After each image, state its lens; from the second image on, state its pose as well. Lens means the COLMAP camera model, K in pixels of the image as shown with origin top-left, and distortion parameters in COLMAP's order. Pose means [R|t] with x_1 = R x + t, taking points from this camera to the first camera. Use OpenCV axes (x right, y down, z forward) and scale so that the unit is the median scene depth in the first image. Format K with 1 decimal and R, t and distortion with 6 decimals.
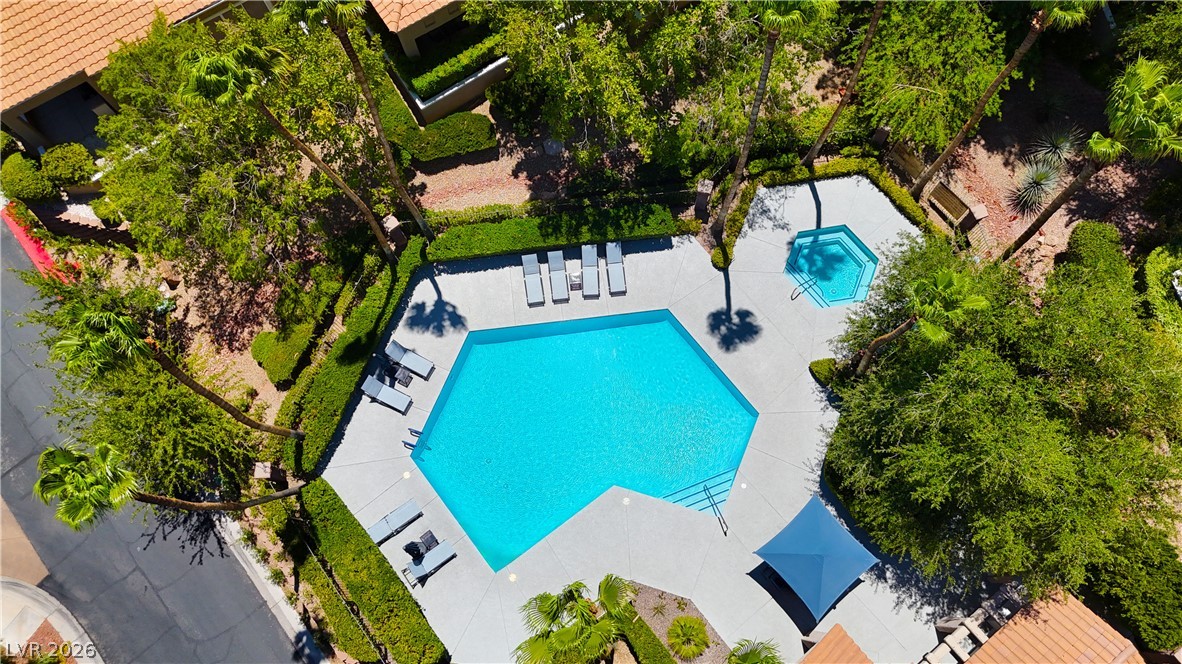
lens RADIAL K [[865.8, 0, 596.1], [0, 865.8, 335.8], [0, 0, 1]] dist [0.076338, -0.089235]
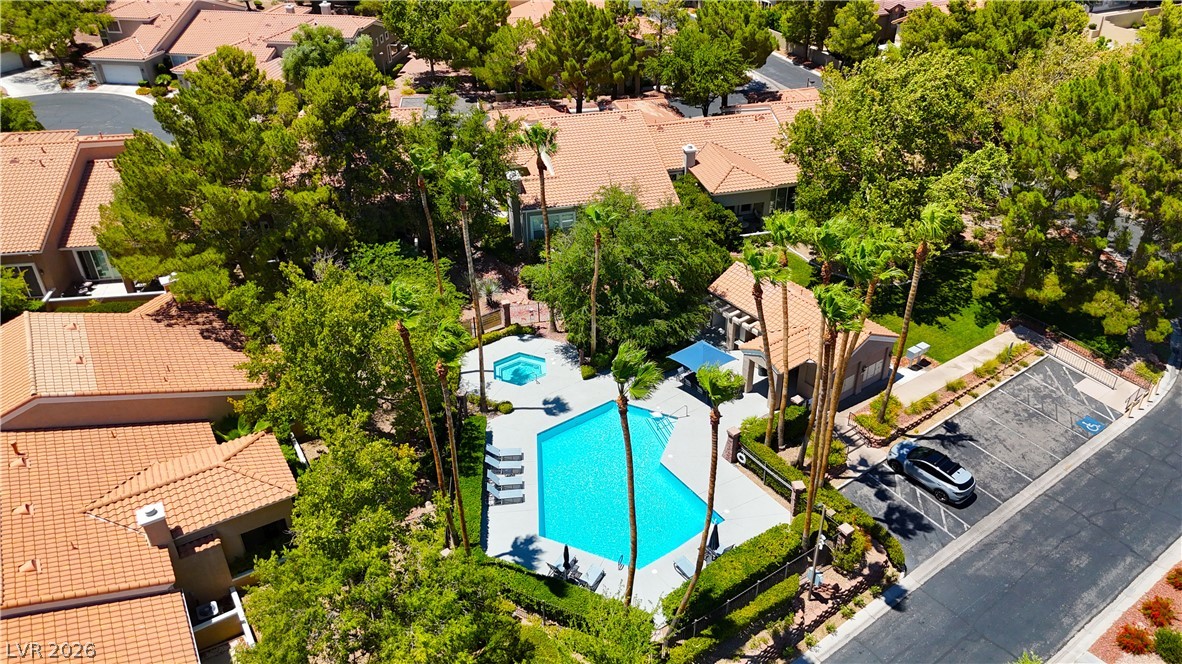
lens RADIAL K [[865.8, 0, 596.1], [0, 865.8, 335.8], [0, 0, 1]] dist [0.076338, -0.089235]
pose [[0.029674, -0.500721, 0.865100, -1.093561], [0.946181, 0.293118, 0.137201, -0.185265], [-0.322275, 0.814470, 0.482470, 0.123321]]
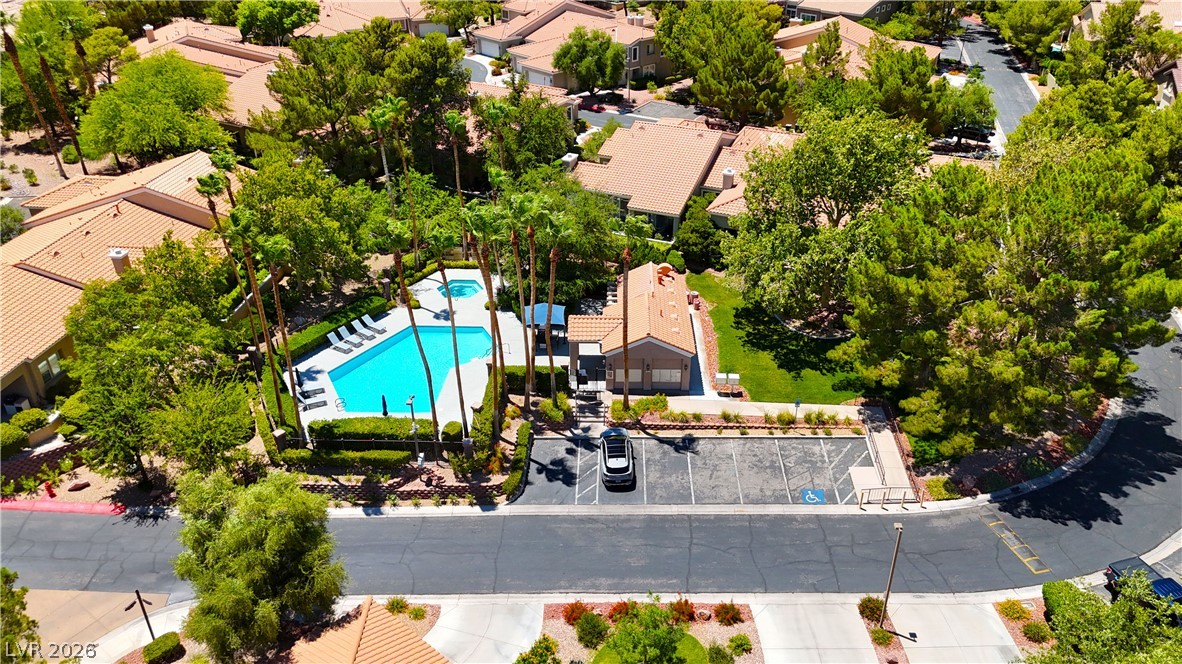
lens RADIAL K [[865.8, 0, 596.1], [0, 865.8, 335.8], [0, 0, 1]] dist [0.076338, -0.089235]
pose [[0.639565, -0.350355, 0.684258, -0.984323], [0.717235, 0.592275, -0.367130, 0.983129], [-0.276643, 0.725577, 0.630085, -0.316718]]
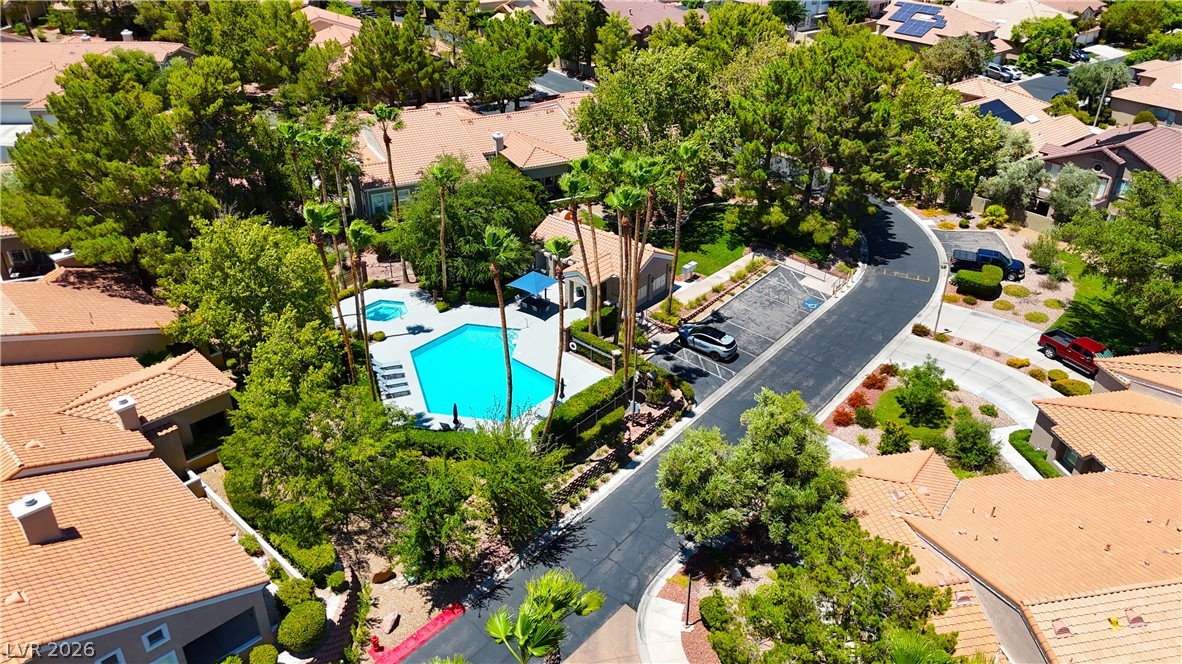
lens RADIAL K [[865.8, 0, 596.1], [0, 865.8, 335.8], [0, 0, 1]] dist [0.076338, -0.089235]
pose [[-0.223018, -0.452991, 0.863170, -1.559475], [0.917658, 0.201187, 0.342678, -0.302474], [-0.328888, 0.868518, 0.370822, 0.163443]]
